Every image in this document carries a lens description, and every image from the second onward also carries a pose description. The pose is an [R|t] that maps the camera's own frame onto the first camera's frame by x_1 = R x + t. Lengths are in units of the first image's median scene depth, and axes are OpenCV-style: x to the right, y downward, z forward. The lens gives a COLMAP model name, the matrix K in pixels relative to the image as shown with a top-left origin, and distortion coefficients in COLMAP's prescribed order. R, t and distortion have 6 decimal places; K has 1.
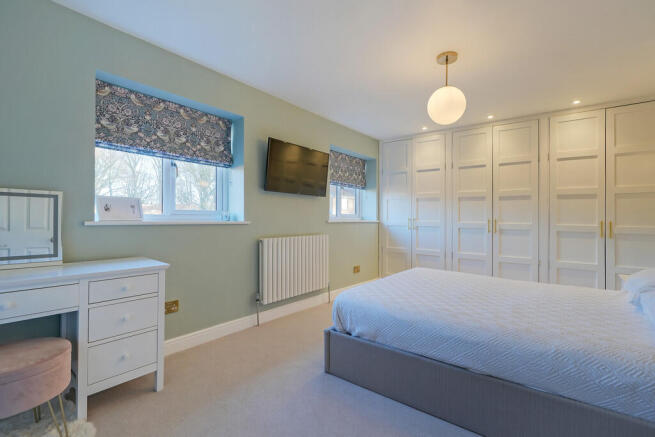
lens RADIAL K [[301.9, 0, 329.8], [0, 301.9, 219.9], [0, 0, 1]] dist [0.002218, 0.002407]
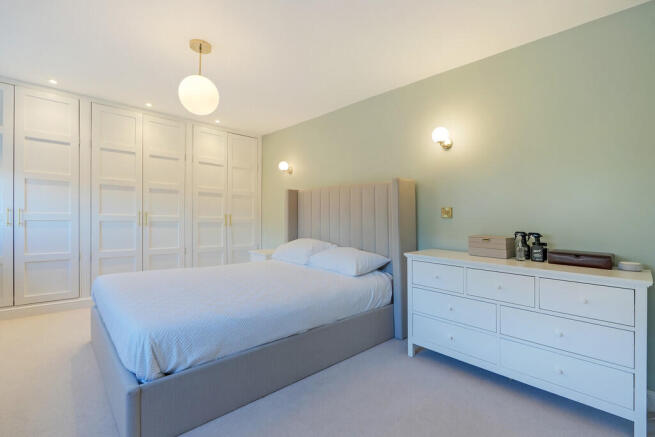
lens RADIAL K [[301.9, 0, 329.9], [0, 301.9, 216.5], [0, 0, 1]] dist [0.002218, 0.002407]
pose [[0.157545, -0.011663, 0.987443, -0.315495], [-0.014552, 0.999794, 0.014130, -0.008710], [-0.987405, -0.016595, 0.157343, 0.271793]]
